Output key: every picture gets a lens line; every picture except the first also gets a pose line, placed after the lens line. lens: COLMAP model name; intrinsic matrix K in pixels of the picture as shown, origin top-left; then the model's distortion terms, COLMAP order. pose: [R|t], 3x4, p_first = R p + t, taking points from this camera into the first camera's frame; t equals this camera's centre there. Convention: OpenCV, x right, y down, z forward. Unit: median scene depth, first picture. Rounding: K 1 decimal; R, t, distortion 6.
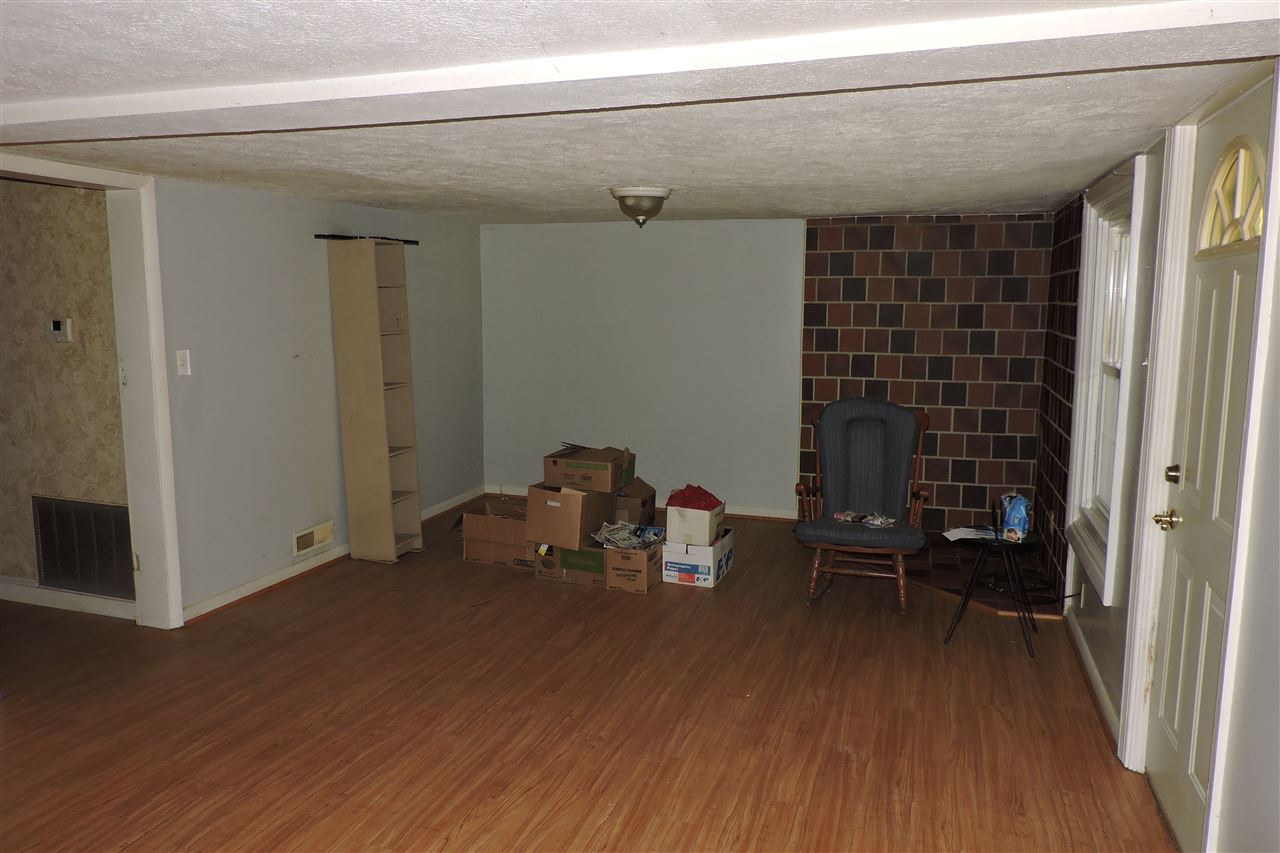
lens RADIAL K [[902.6, 0, 641.2], [0, 902.6, 431.1], [0, 0, 1]] dist [-0.025627, 0.003707]
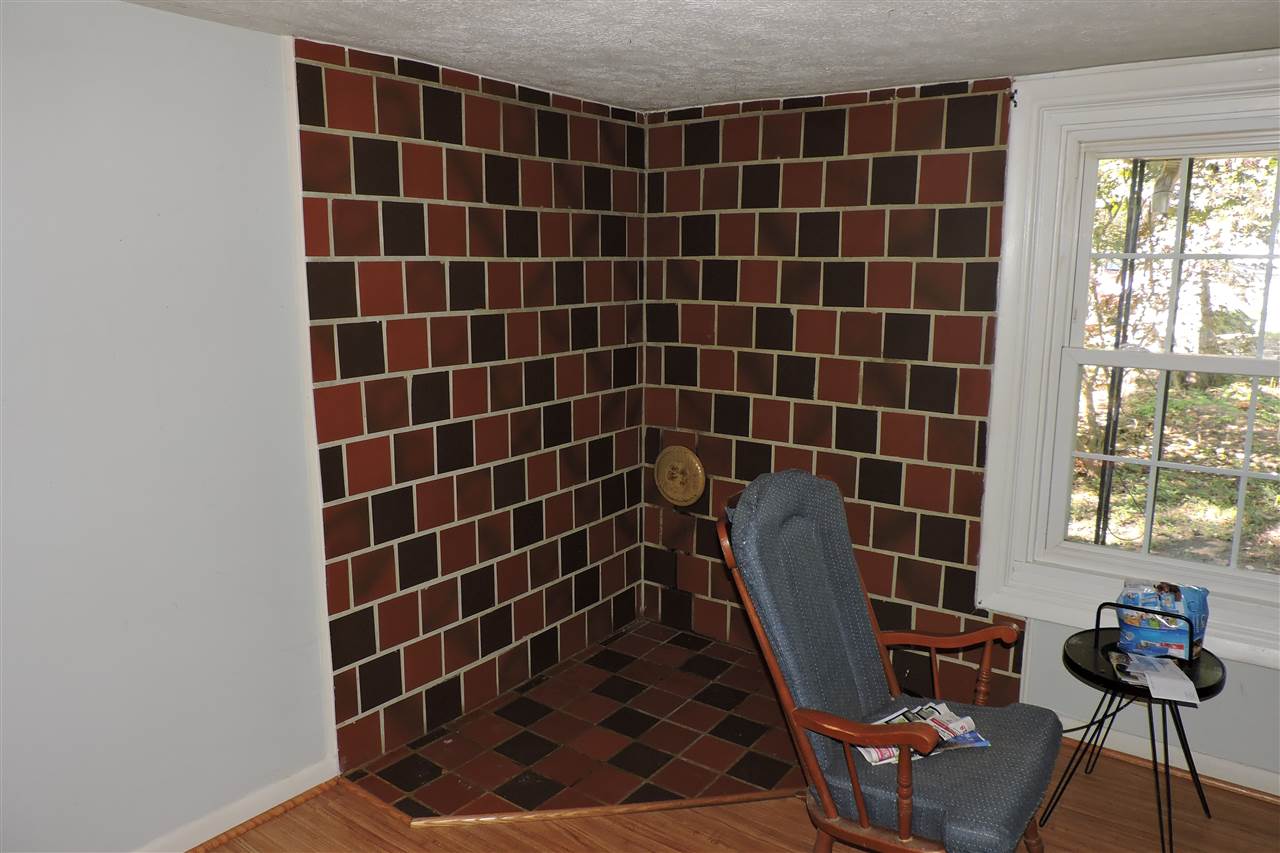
lens RADIAL K [[902.6, 0, 641.2], [0, 902.6, 431.1], [0, 0, 1]] dist [-0.025627, 0.003707]
pose [[0.322472, -0.181629, 0.928990, -0.150921], [0.128954, 0.980698, 0.146976, -0.110246], [-0.937754, 0.072402, 0.339669, 0.749563]]
